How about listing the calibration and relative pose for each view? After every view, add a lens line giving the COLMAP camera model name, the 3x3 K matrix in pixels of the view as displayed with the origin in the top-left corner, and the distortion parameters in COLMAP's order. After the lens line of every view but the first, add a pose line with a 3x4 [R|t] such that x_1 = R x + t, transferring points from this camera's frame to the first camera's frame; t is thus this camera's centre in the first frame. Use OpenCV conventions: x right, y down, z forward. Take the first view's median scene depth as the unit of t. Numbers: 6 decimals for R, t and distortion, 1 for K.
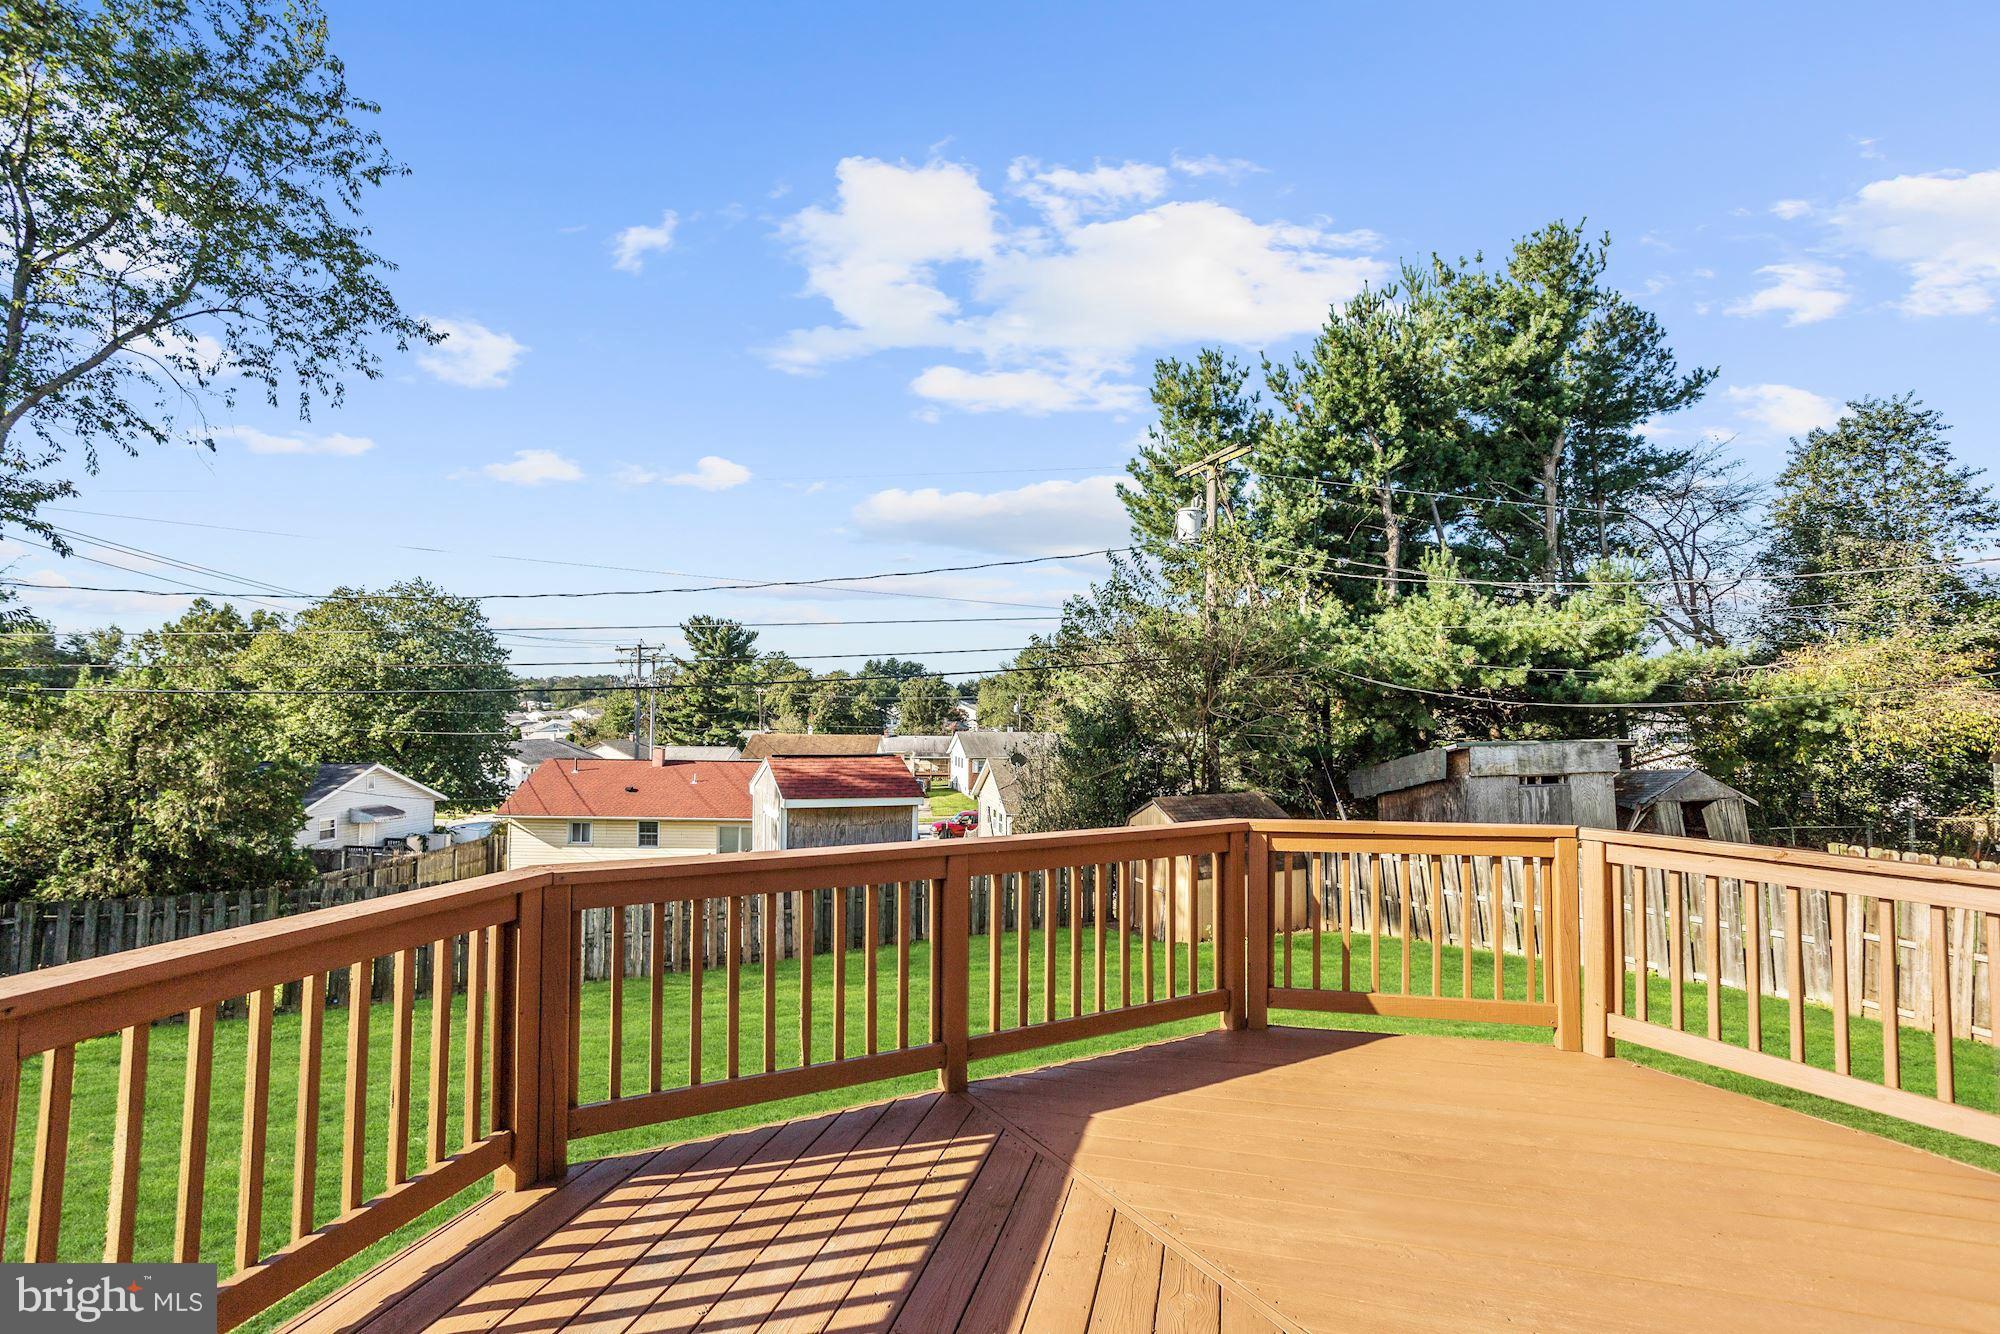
lens RADIAL K [[975.4, 0, 1004.2], [0, 975.4, 649.9], [0, 0, 1]] dist [-0.052035, 0.021943]
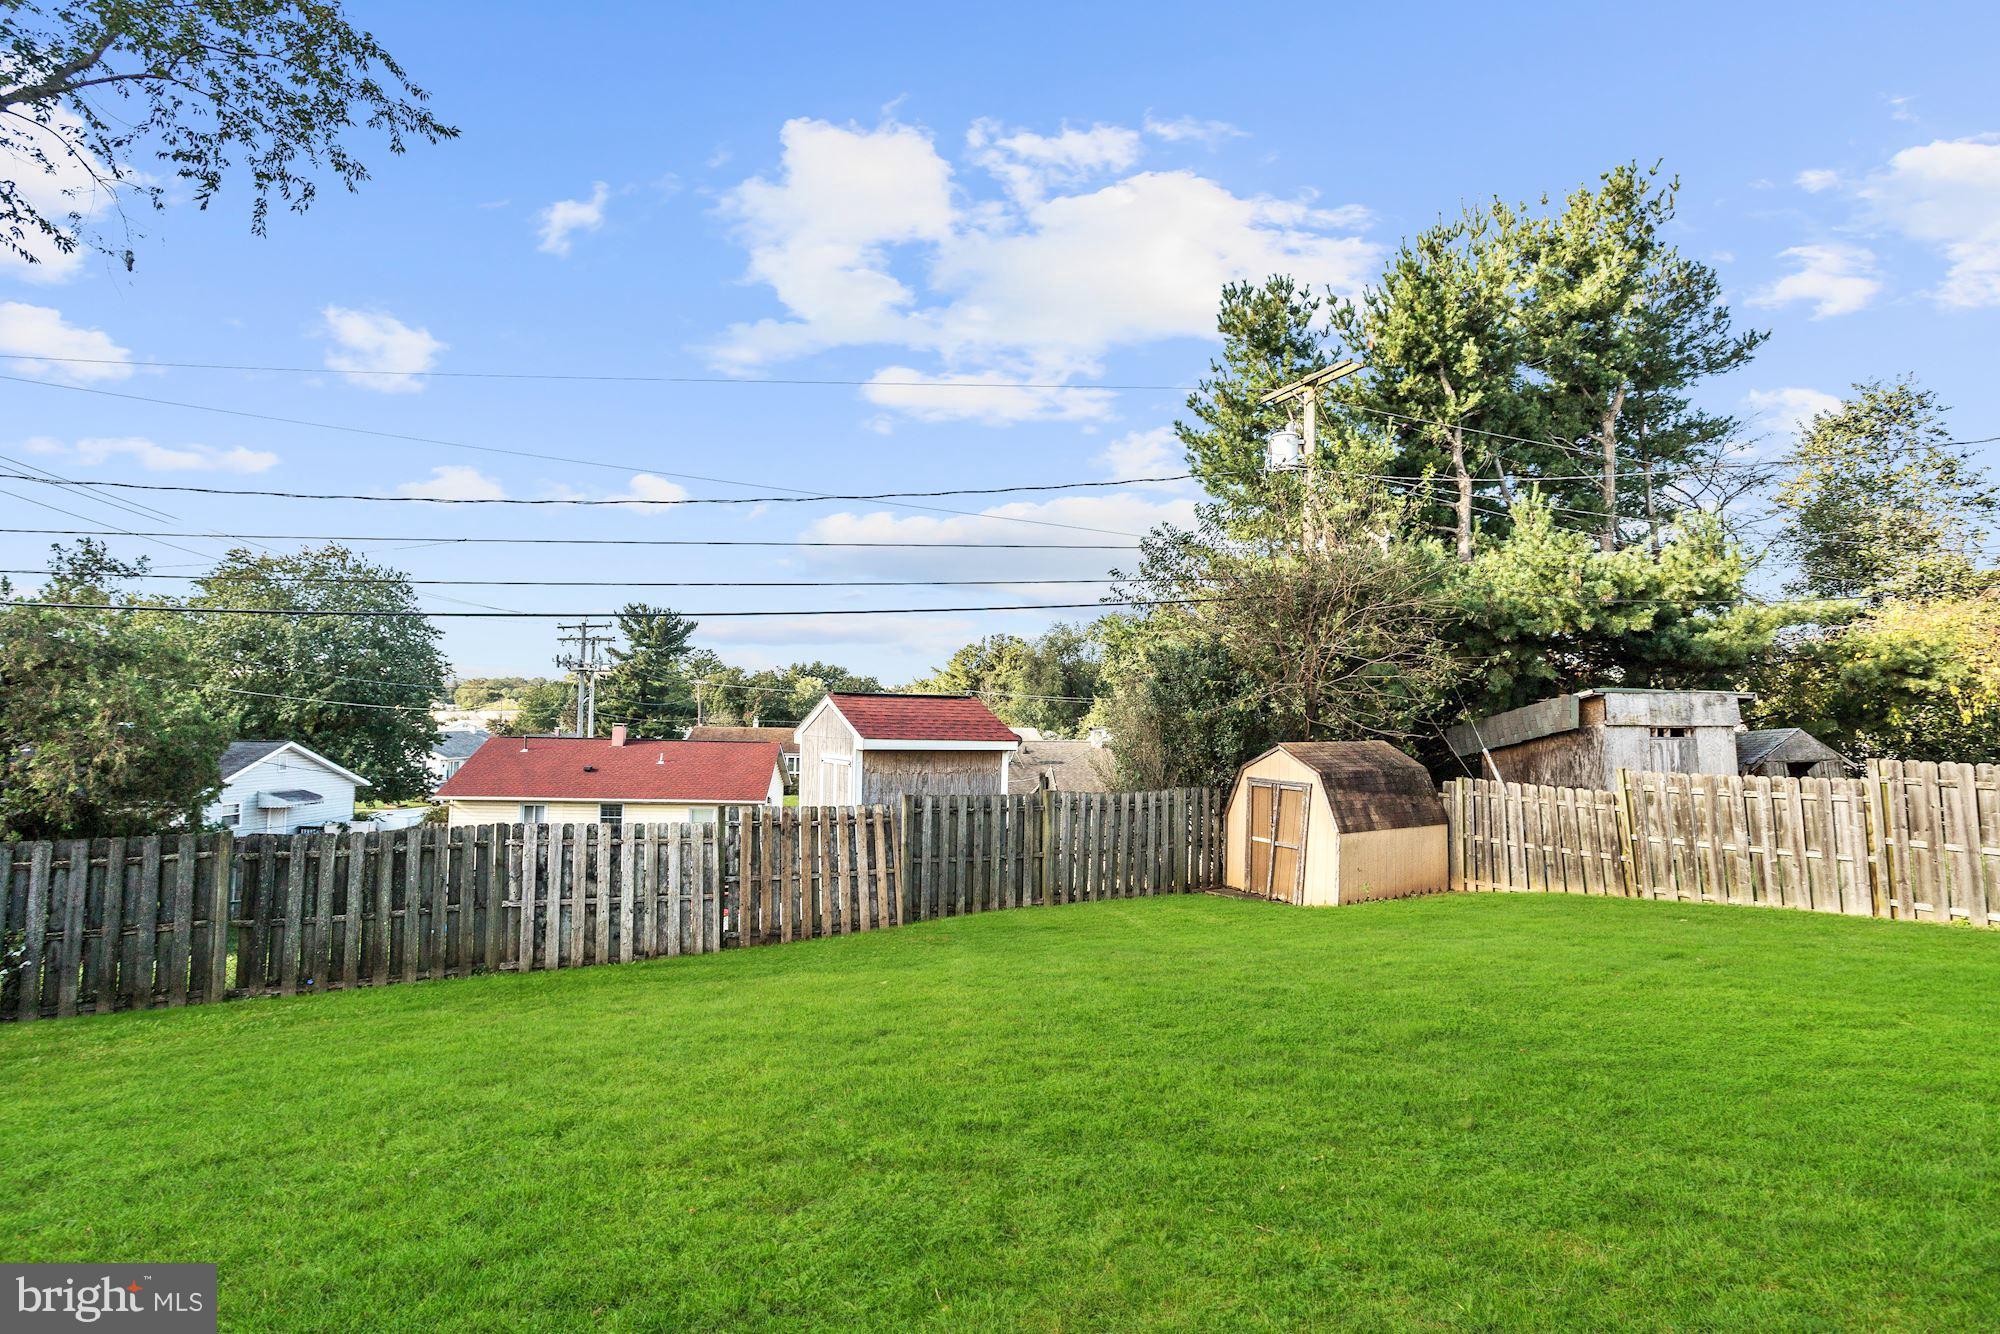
lens RADIAL K [[975.4, 0, 1008.0], [0, 975.4, 665.2], [0, 0, 1]] dist [-0.052035, 0.021943]
pose [[0.996364, 0.012304, 0.084303, -0.110439], [-0.012900, 0.999895, 0.006528, 0.053400], [-0.084214, -0.007592, 0.996419, 0.103115]]
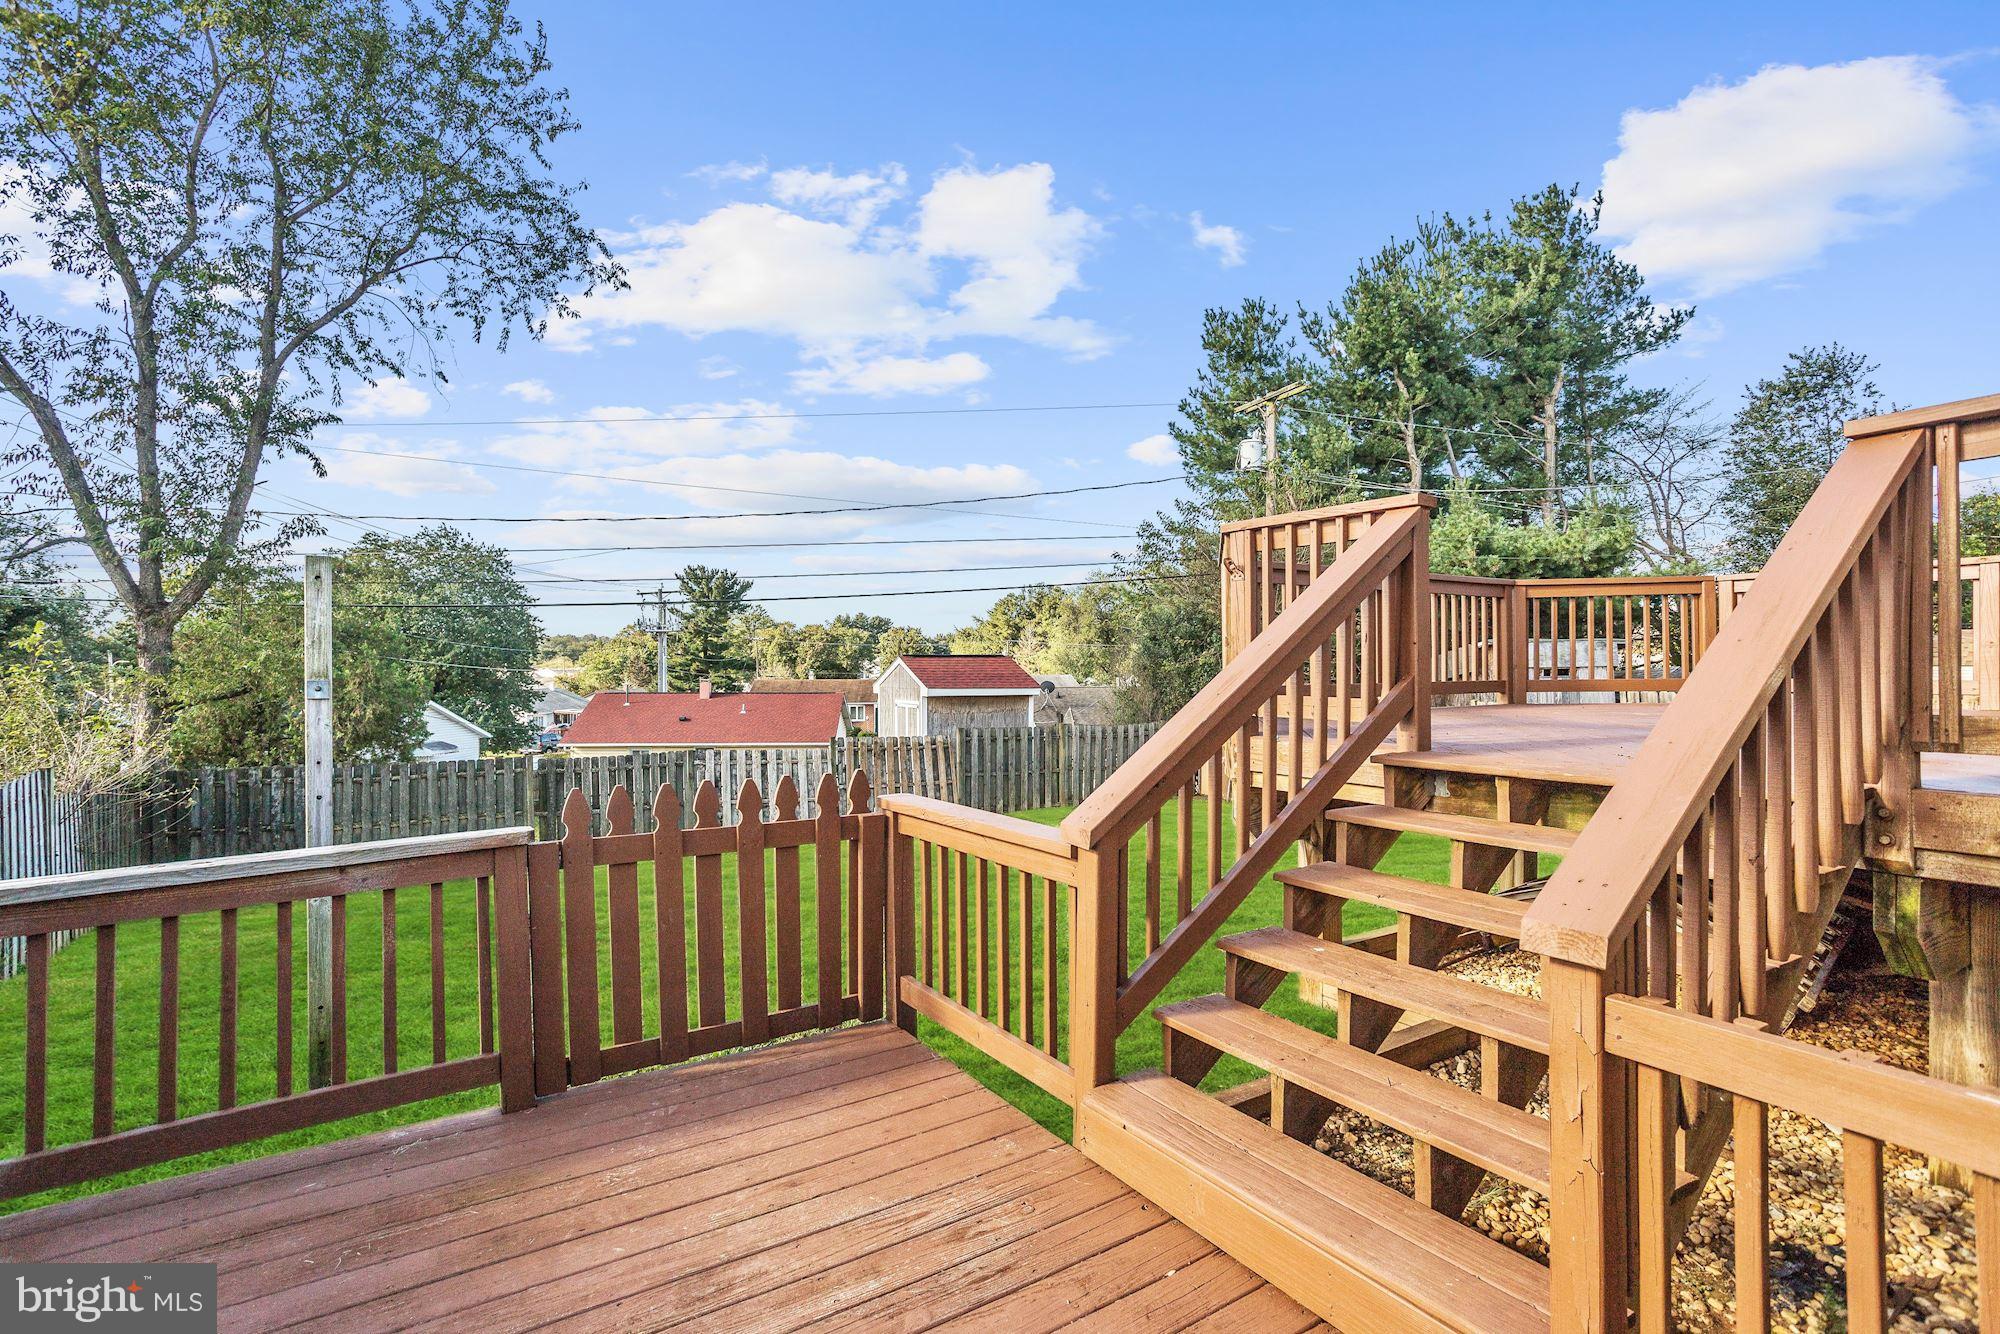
lens RADIAL K [[975.4, 0, 1009.2], [0, 975.4, 650.5], [0, 0, 1]] dist [-0.052035, 0.021943]
pose [[0.998998, -0.012056, 0.043091, -0.113263], [0.010059, 0.998878, 0.046278, 0.035301], [-0.043601, -0.045798, 0.997999, -0.102920]]
